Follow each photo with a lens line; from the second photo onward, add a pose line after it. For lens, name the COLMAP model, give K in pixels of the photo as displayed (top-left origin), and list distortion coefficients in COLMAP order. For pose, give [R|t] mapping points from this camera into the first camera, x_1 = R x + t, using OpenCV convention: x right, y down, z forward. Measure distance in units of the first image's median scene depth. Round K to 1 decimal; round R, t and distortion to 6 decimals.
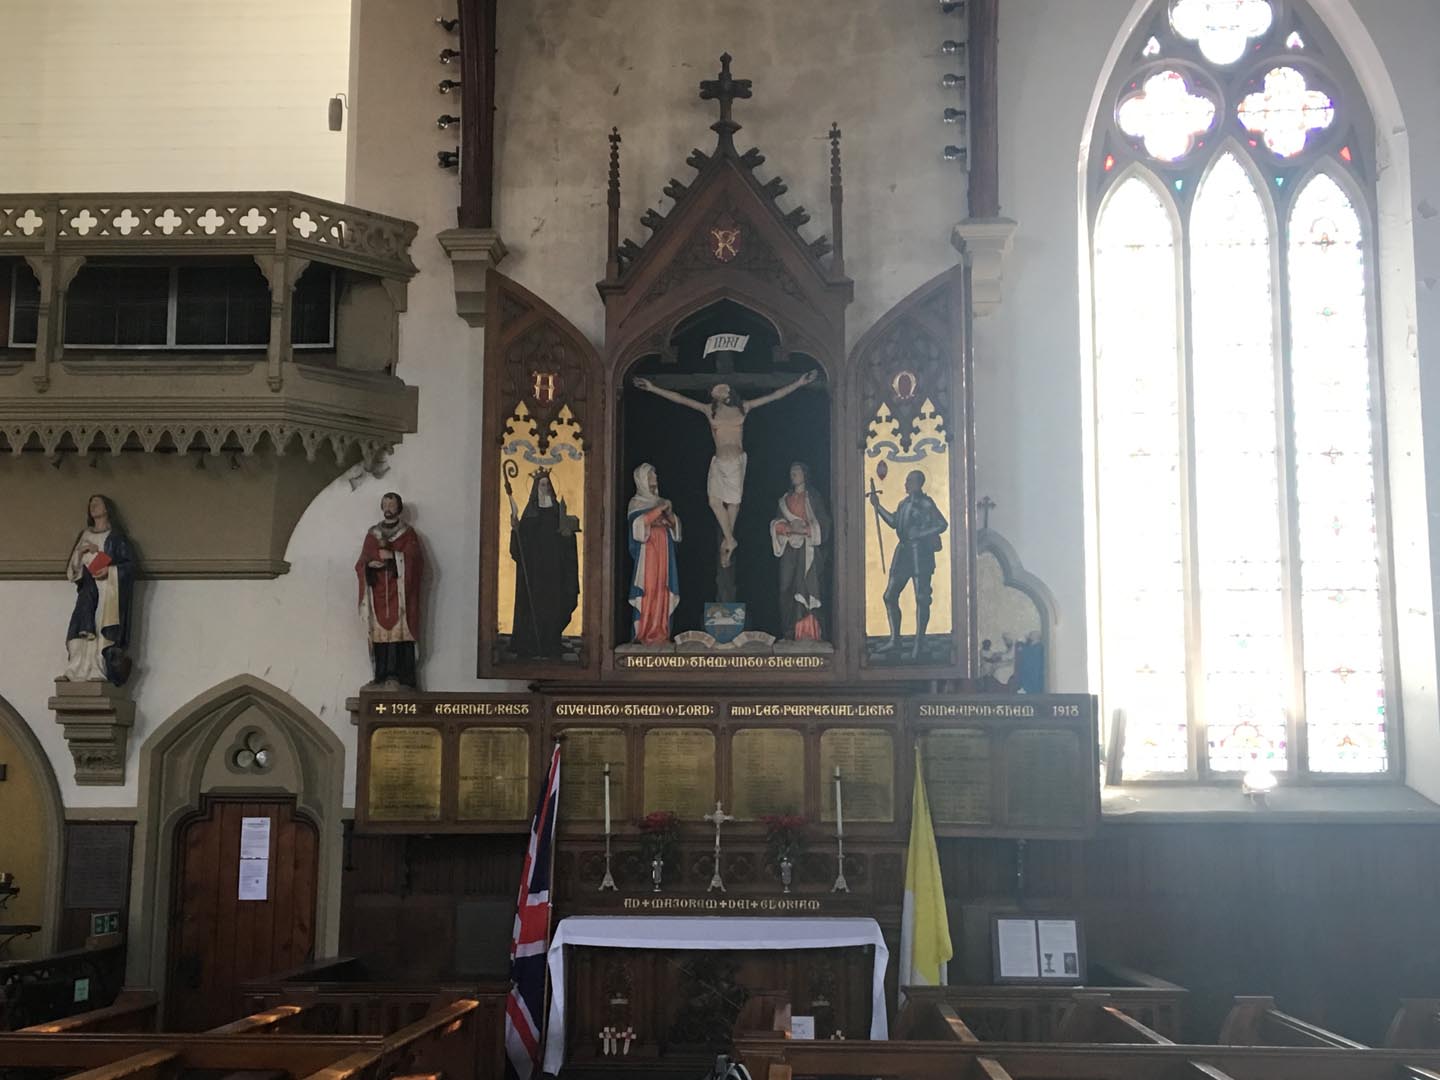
lens RADIAL K [[1797.2, 0, 722.1], [0, 1797.2, 533.2], [0, 0, 1]] dist [0.073973, 0.000000]
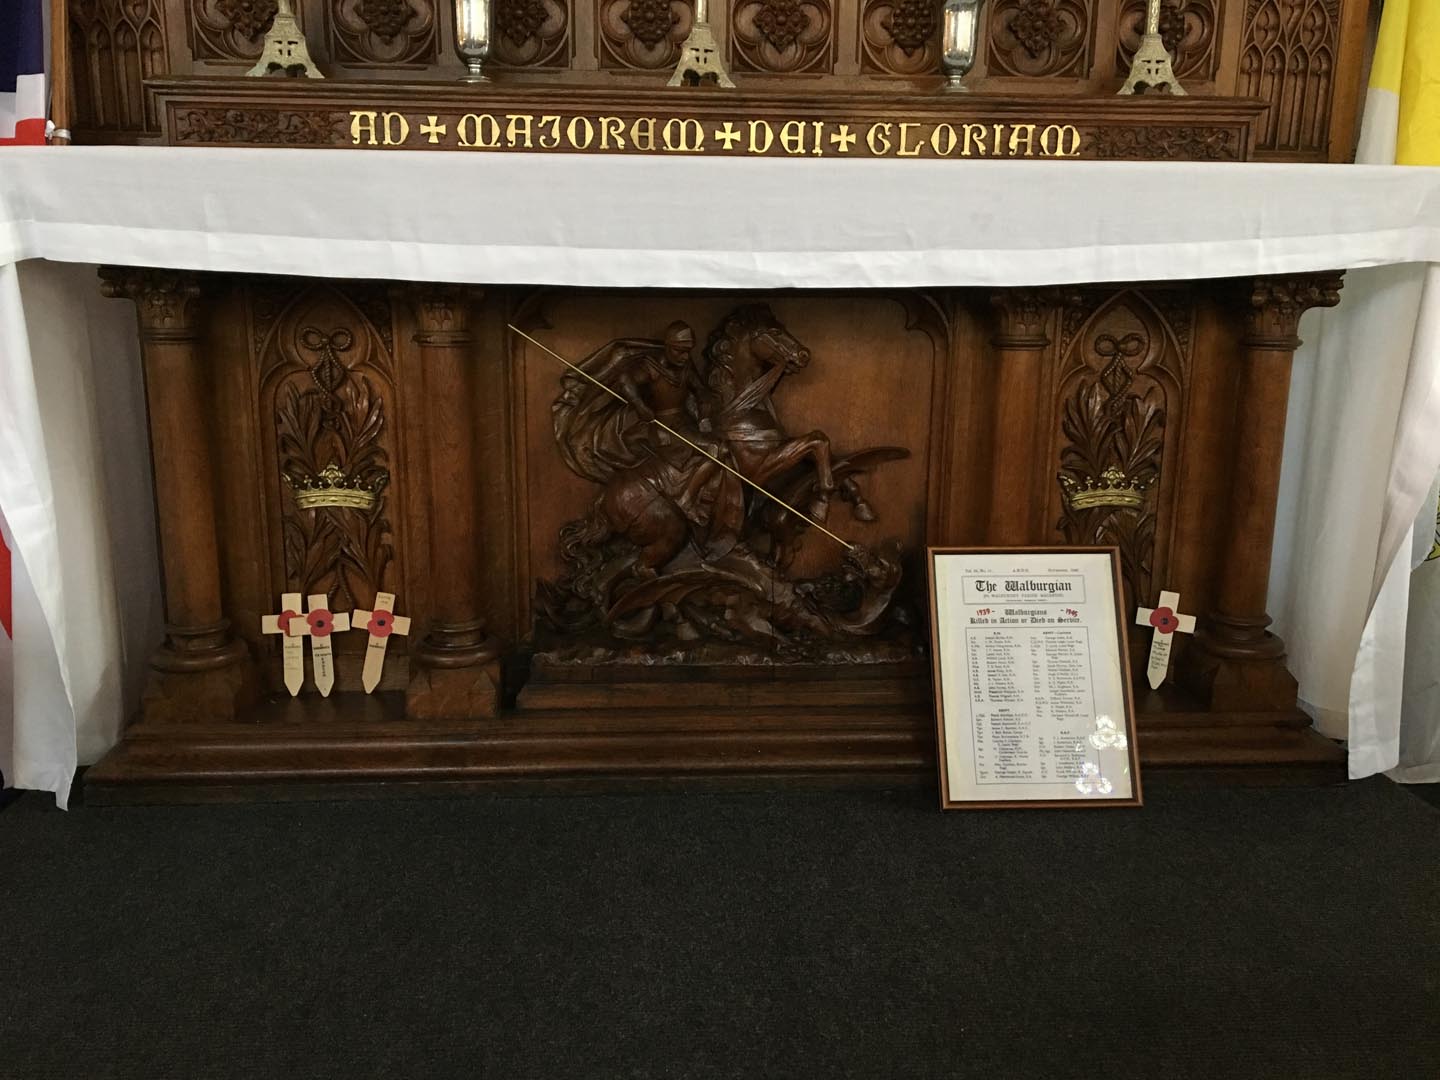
lens RADIAL K [[1206.9, 0, 718.2], [0, 1206.9, 537.0], [0, 0, 1]] dist [0.079010, -0.110797]
pose [[0.994510, -0.017742, 0.103131, -0.021058], [-0.021611, 0.929457, 0.368297, 0.200476], [-0.102390, -0.368503, 0.923971, 0.836244]]
